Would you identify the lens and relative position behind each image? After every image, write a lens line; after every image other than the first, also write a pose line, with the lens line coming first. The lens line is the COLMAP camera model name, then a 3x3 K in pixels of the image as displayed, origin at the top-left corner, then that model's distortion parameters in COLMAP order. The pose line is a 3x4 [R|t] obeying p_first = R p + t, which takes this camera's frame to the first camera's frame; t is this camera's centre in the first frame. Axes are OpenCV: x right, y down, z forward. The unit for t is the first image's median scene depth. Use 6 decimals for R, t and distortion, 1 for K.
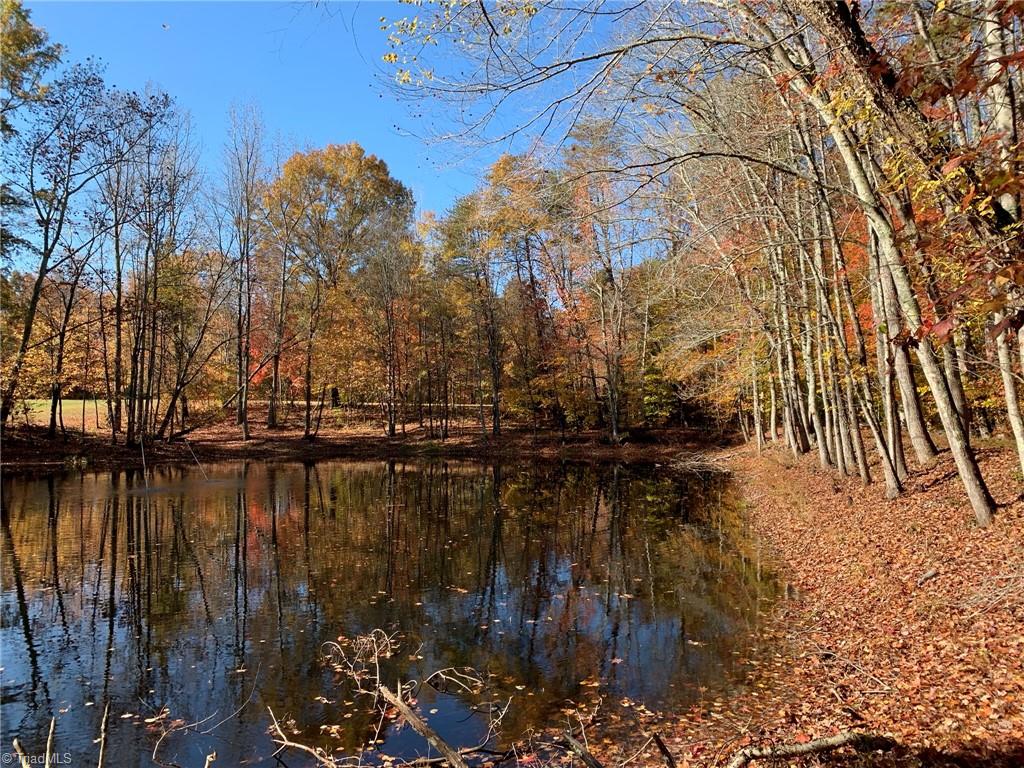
lens RADIAL K [[754.5, 0, 512.0], [0, 754.5, 384.0], [0, 0, 1]] dist [-0.000433, -0.001233]
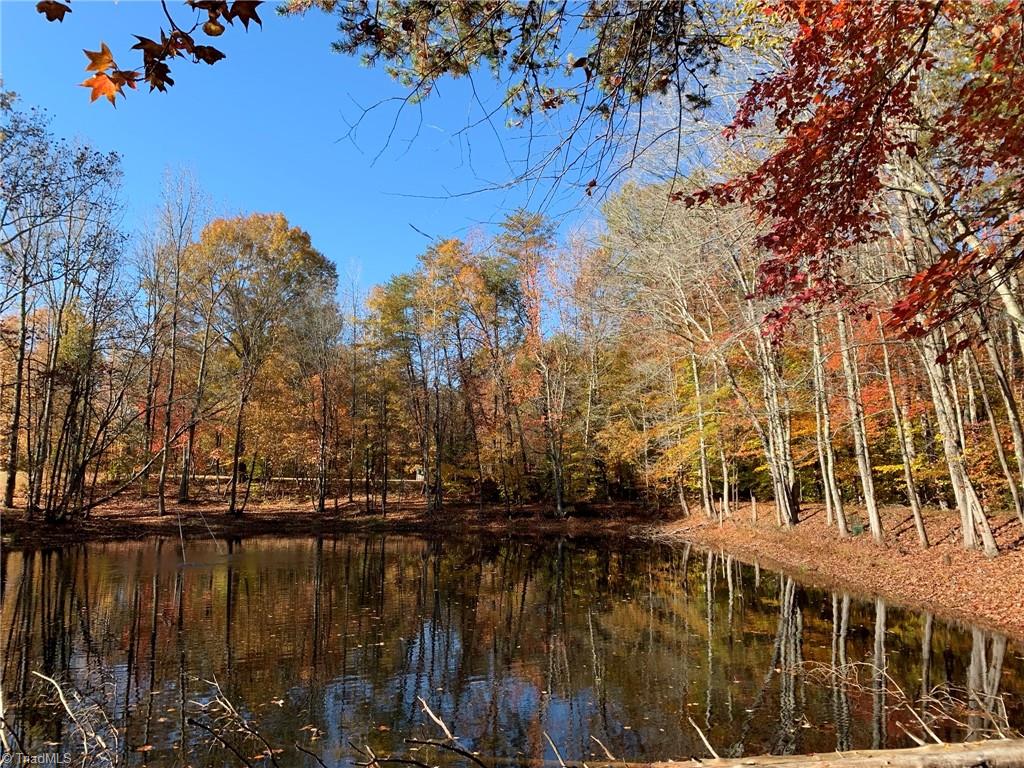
lens RADIAL K [[754.5, 0, 512.0], [0, 754.5, 384.0], [0, 0, 1]] dist [-0.000433, -0.001233]
pose [[0.977267, 0.033576, 0.209335, -0.136145], [-0.012509, 0.994792, -0.101160, 0.001355], [-0.211642, 0.096241, 0.972597, -0.013784]]
